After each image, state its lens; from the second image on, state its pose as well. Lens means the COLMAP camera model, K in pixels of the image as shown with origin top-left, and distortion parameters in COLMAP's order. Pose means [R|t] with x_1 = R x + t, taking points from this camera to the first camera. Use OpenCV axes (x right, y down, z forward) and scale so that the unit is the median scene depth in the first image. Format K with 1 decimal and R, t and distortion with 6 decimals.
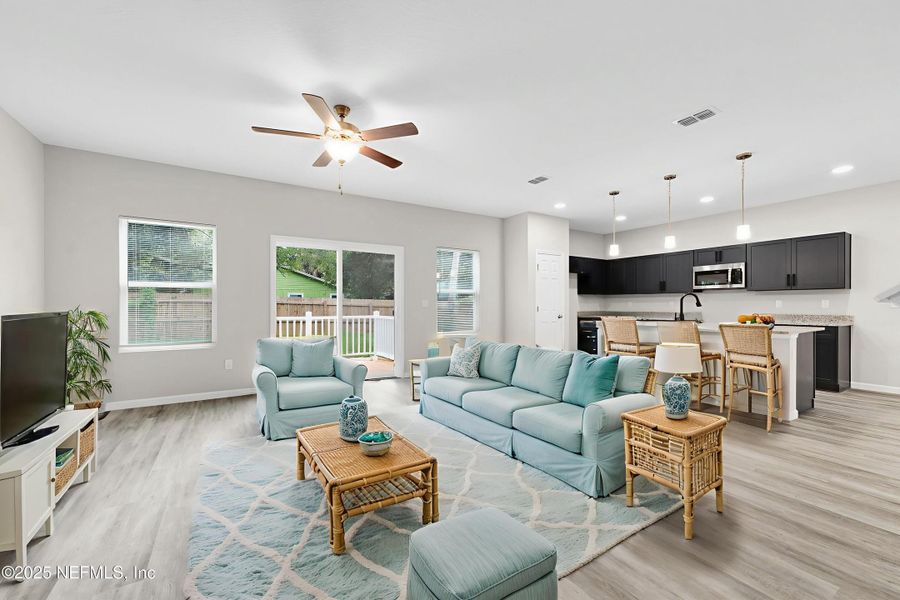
lens RADIAL K [[357.9, 0, 452.0], [0, 357.9, 305.3], [0, 0, 1]] dist [-0.000692, -0.000002]
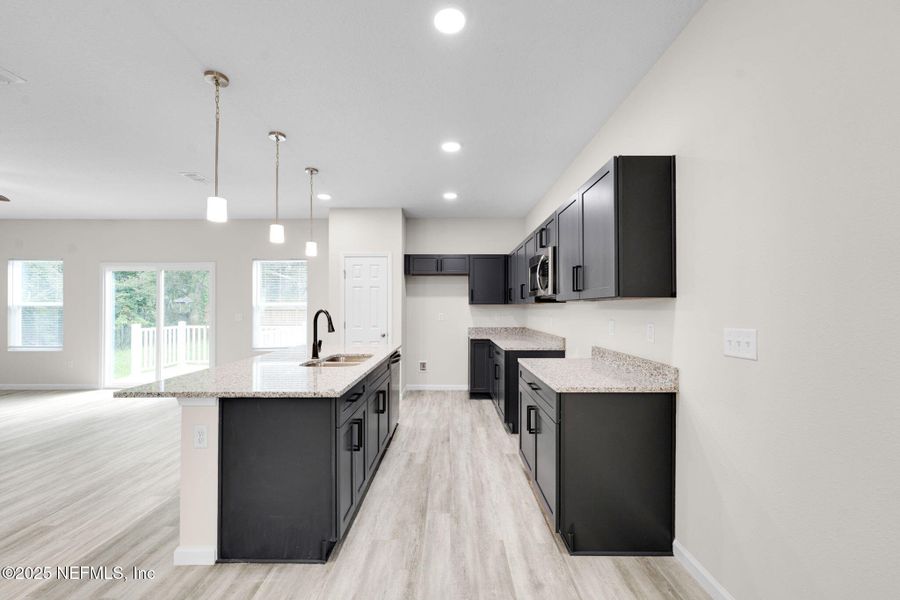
lens RADIAL K [[369.1, 0, 450.7], [0, 369.1, 303.9], [0, 0, 1]] dist [0.009385, 0.000031]
pose [[0.846318, -0.006543, -0.532638, 0.980150], [-0.000151, 0.999922, -0.012523, -0.029606], [0.532678, 0.010679, 0.846251, 0.463086]]
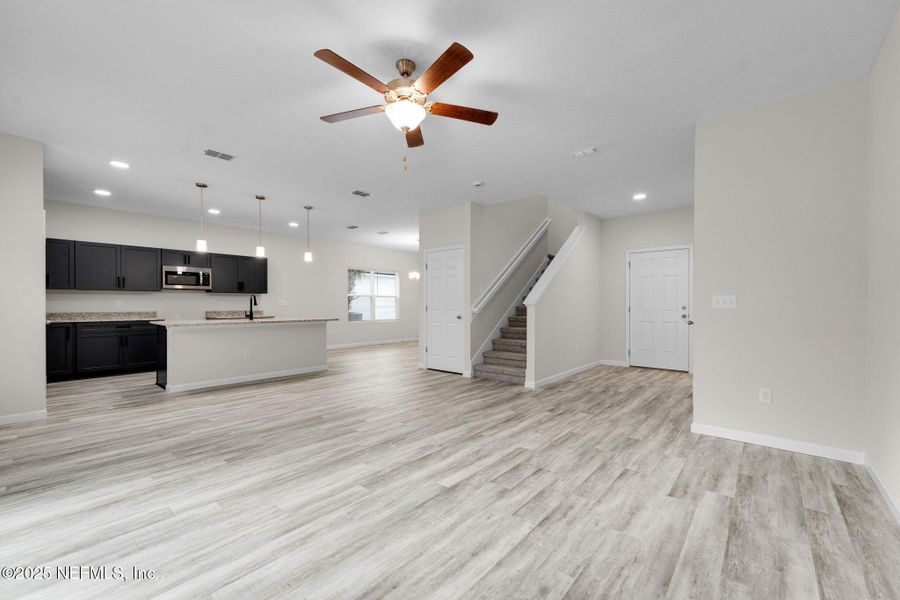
lens RADIAL K [[369.1, 0, 450.7], [0, 369.1, 303.9], [0, 0, 1]] dist [0.009385, 0.000031]
pose [[-0.294126, -0.002190, 0.955764, -0.592625], [0.001570, 0.999995, 0.002775, -0.003415], [-0.955765, 0.002317, -0.294122, 0.595171]]
